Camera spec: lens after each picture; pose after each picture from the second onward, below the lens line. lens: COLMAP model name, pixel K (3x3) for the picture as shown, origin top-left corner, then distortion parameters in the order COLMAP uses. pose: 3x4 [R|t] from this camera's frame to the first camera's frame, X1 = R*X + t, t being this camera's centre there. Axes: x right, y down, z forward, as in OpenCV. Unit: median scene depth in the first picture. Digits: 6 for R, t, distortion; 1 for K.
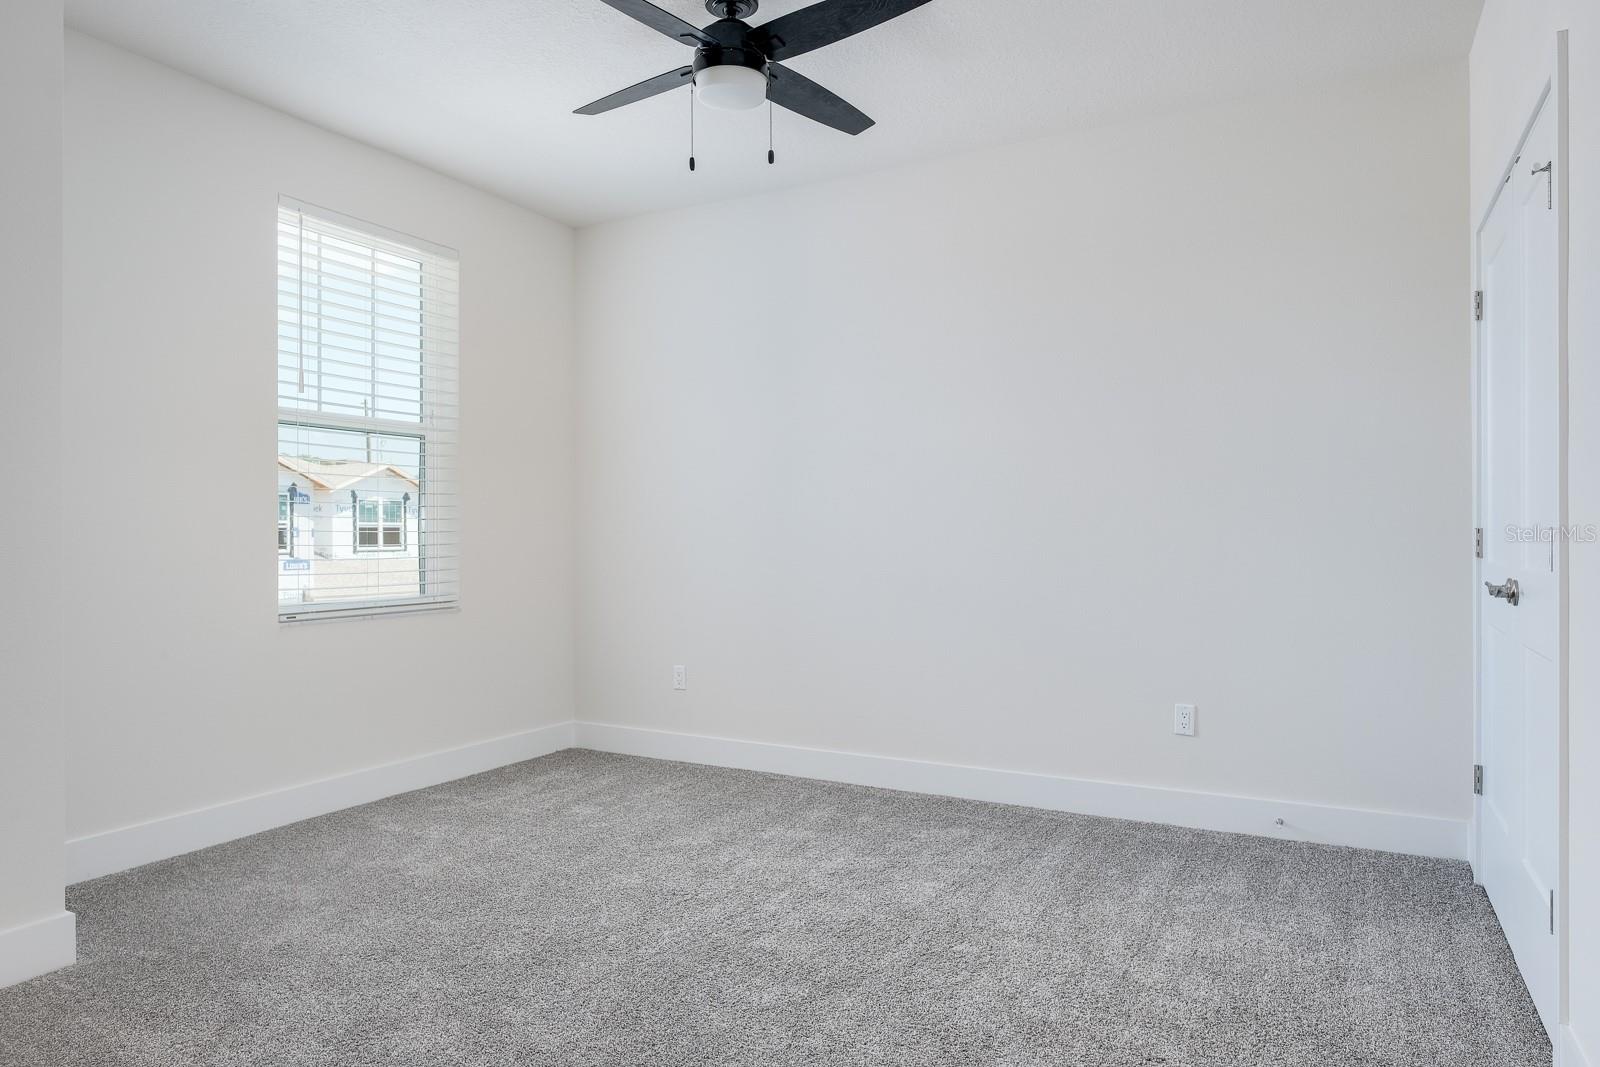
lens RADIAL K [[1010.7, 0, 802.6], [0, 1010.7, 544.2], [0, 0, 1]] dist [-0.006413, 0.000305]
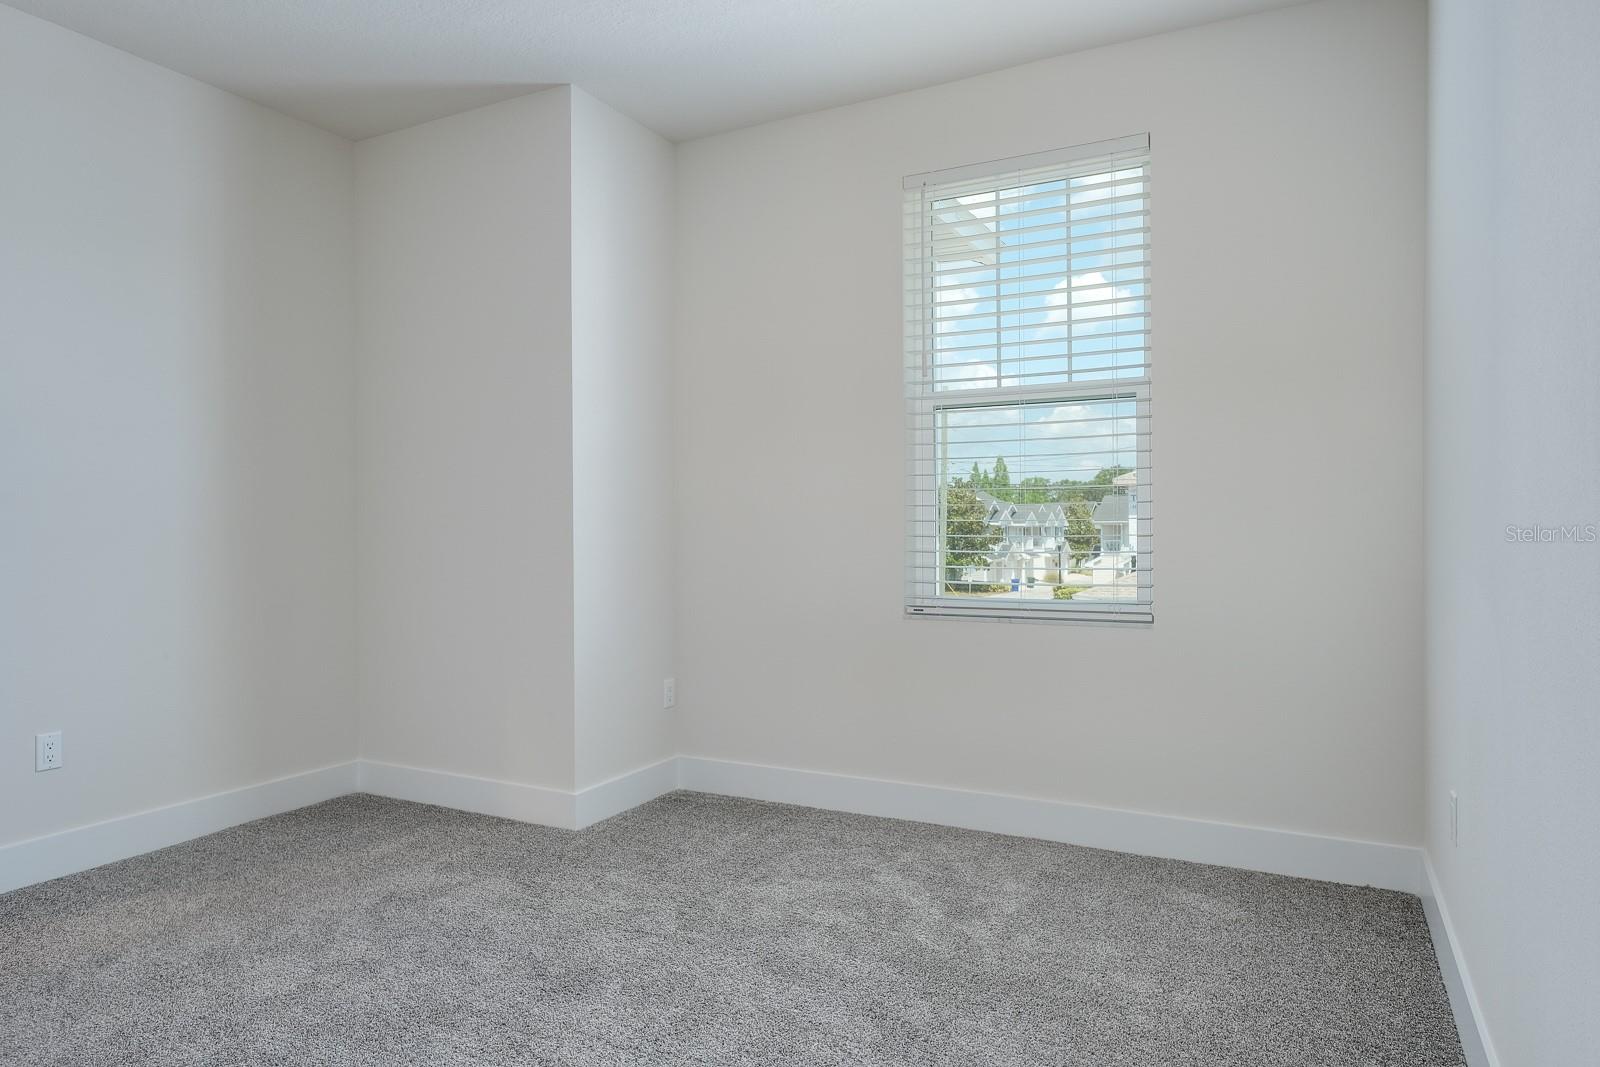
lens RADIAL K [[1010.7, 0, 802.6], [0, 1010.7, 544.2], [0, 0, 1]] dist [-0.006413, 0.000305]
pose [[0.008942, 0.020312, -0.999754, 0.439437], [-0.004999, 0.999782, 0.020268, -0.008965], [0.999948, 0.004817, 0.009041, 0.837986]]
